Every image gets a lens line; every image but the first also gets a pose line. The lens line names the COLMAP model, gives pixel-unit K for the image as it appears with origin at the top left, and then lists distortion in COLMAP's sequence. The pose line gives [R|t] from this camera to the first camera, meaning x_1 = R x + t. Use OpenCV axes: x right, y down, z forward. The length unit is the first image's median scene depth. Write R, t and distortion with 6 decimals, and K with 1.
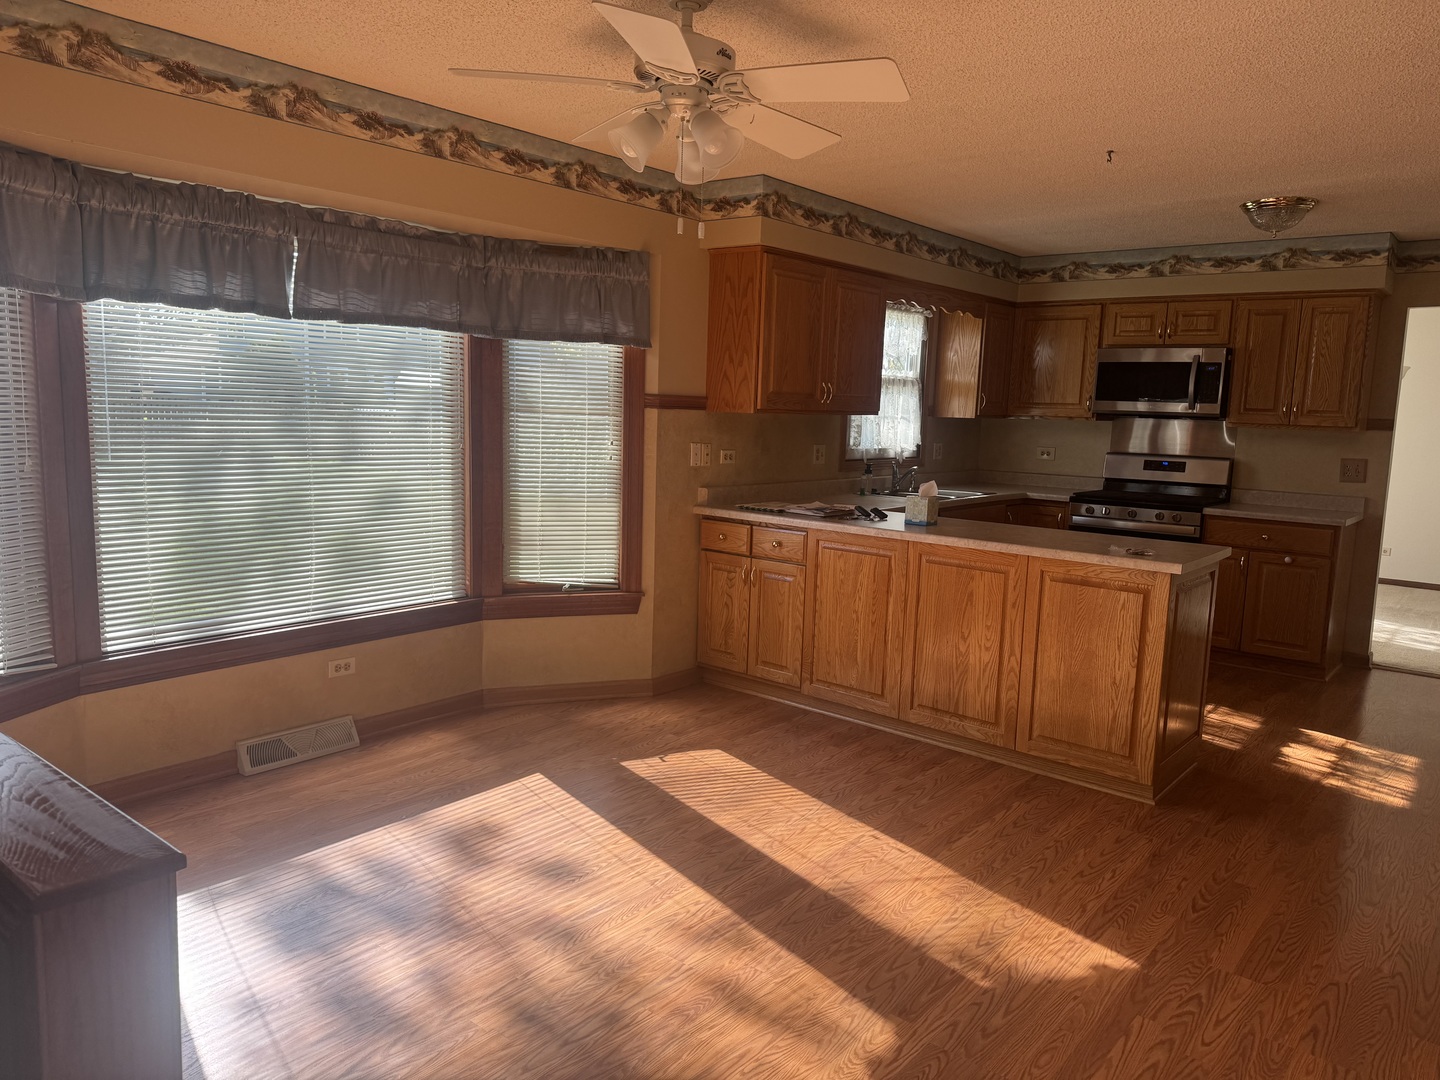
lens RADIAL K [[988.4, 0, 720.0], [0, 988.4, 540.0], [0, 0, 1]] dist [0.005400, -0.019880]
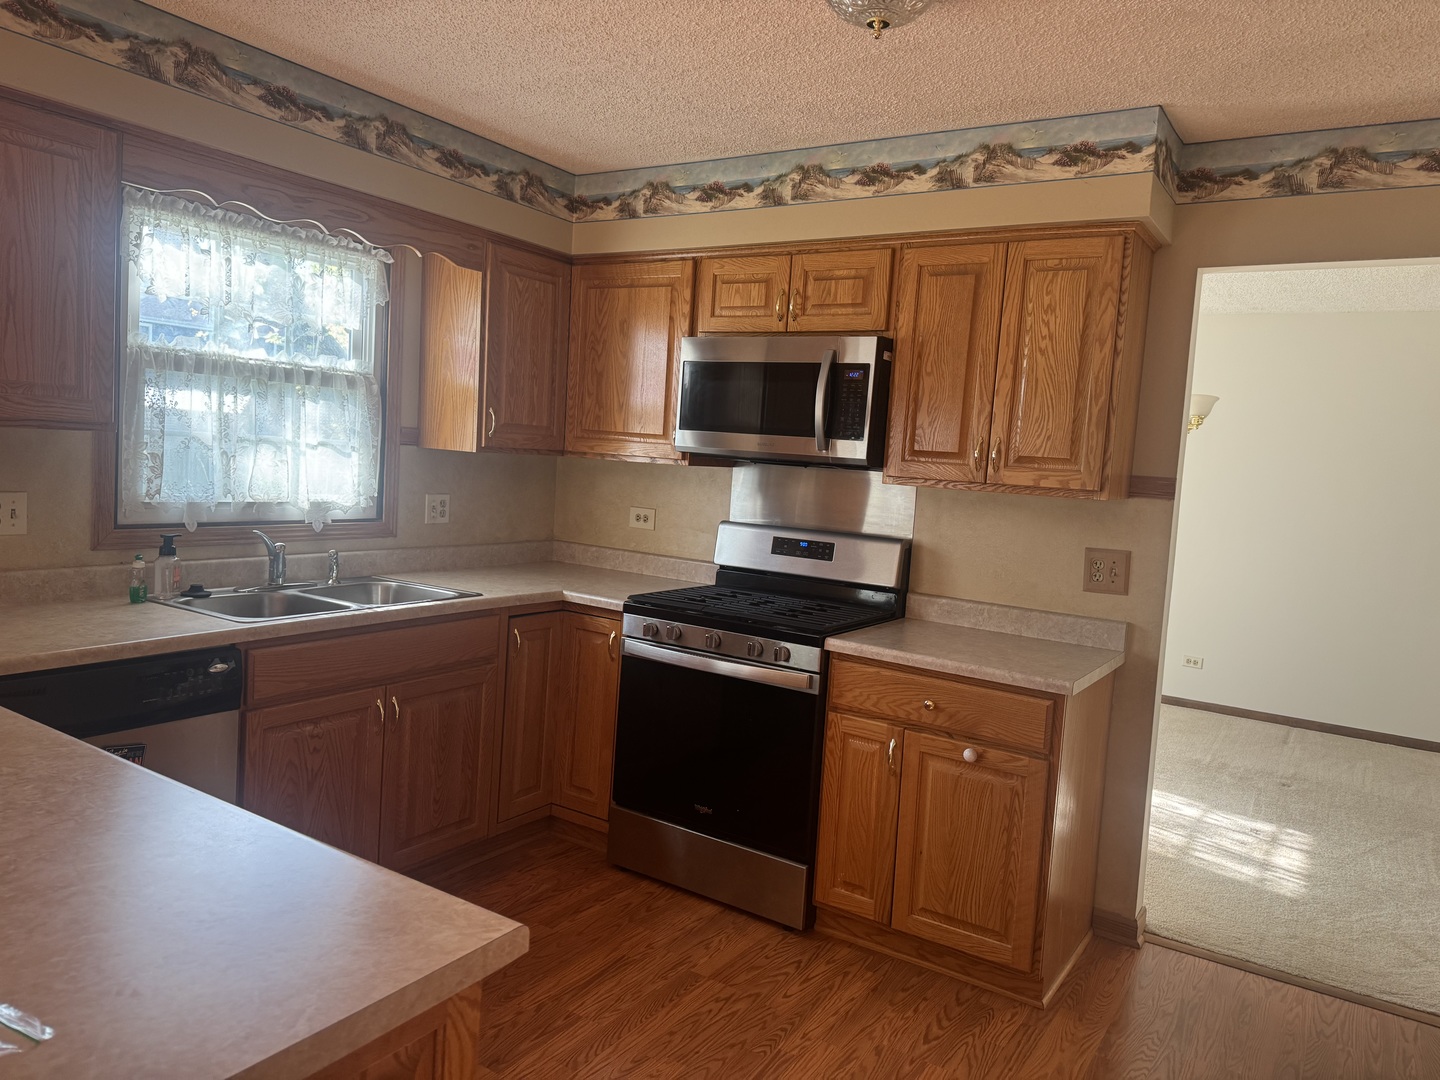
lens RADIAL K [[1003.5, 0, 718.2], [0, 1003.5, 528.4], [0, 0, 1]] dist [0.146696, -0.257410]
pose [[0.990554, 0.027151, 0.134405, 0.353350], [-0.019483, 0.998124, -0.058035, -0.056843], [-0.135729, 0.054868, 0.989226, 0.472918]]
